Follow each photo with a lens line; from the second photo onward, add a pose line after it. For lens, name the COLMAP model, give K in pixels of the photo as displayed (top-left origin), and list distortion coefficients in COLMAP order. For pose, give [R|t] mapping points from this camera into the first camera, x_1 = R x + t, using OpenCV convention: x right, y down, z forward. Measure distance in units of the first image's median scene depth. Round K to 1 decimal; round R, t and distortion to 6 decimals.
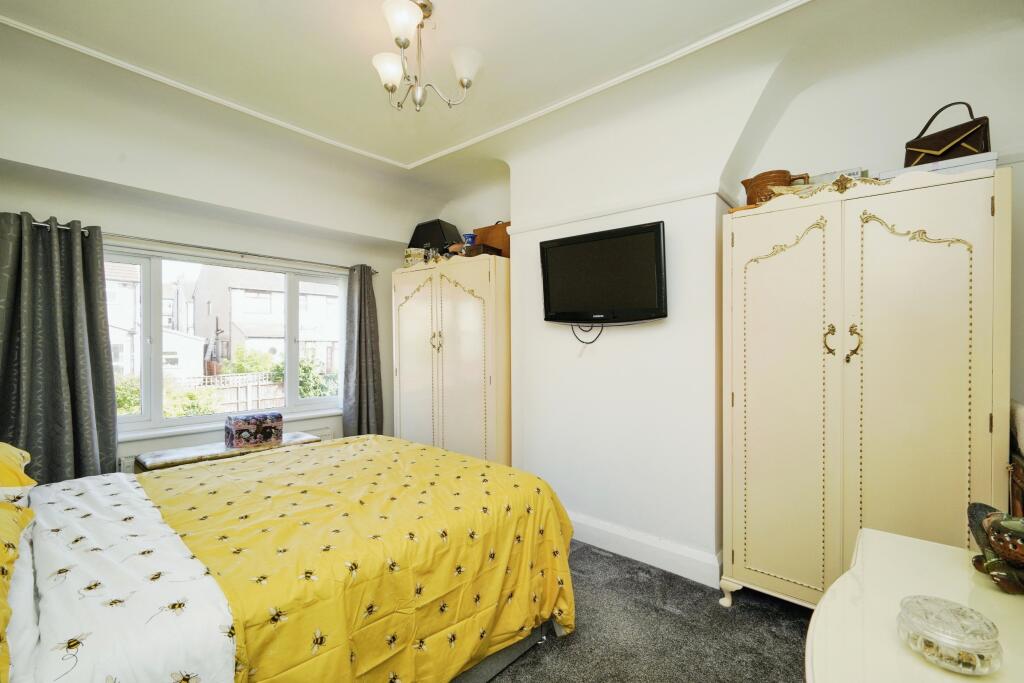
lens RADIAL K [[455.6, 0, 510.8], [0, 455.6, 344.1], [0, 0, 1]] dist [0.001749, 0.000392]
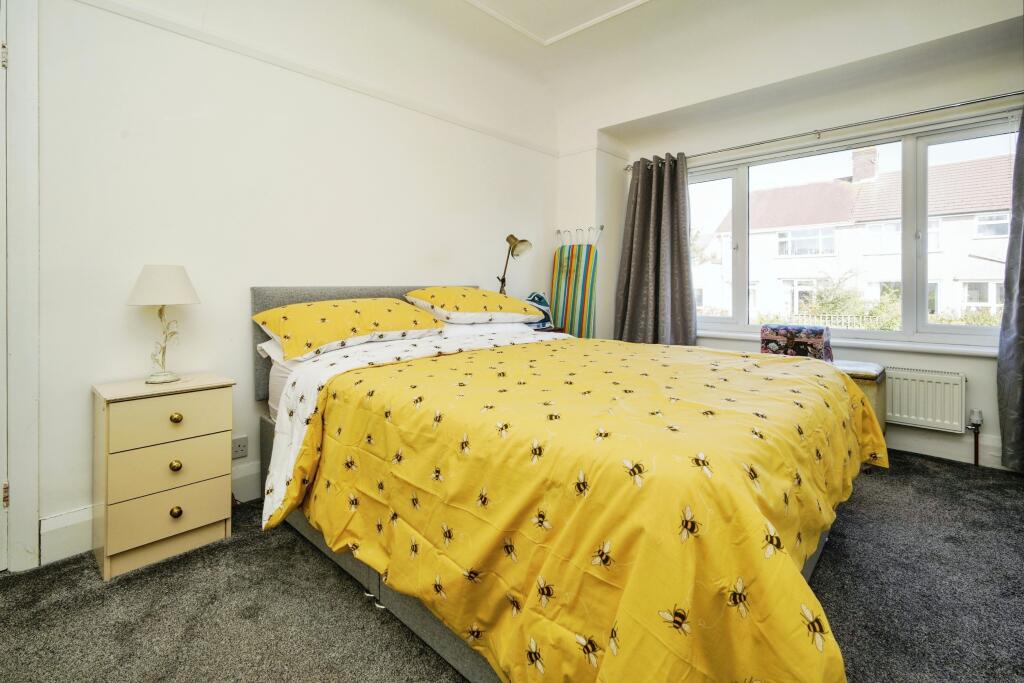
lens RADIAL K [[455.6, 0, 500.7], [0, 455.6, 287.7], [0, 0, 1]] dist [0.001749, 0.000392]
pose [[-0.036756, 0.002019, -0.999322, 0.284274], [-0.003736, 0.999991, 0.002158, 0.088944], [0.999317, 0.003813, -0.036748, 0.520317]]
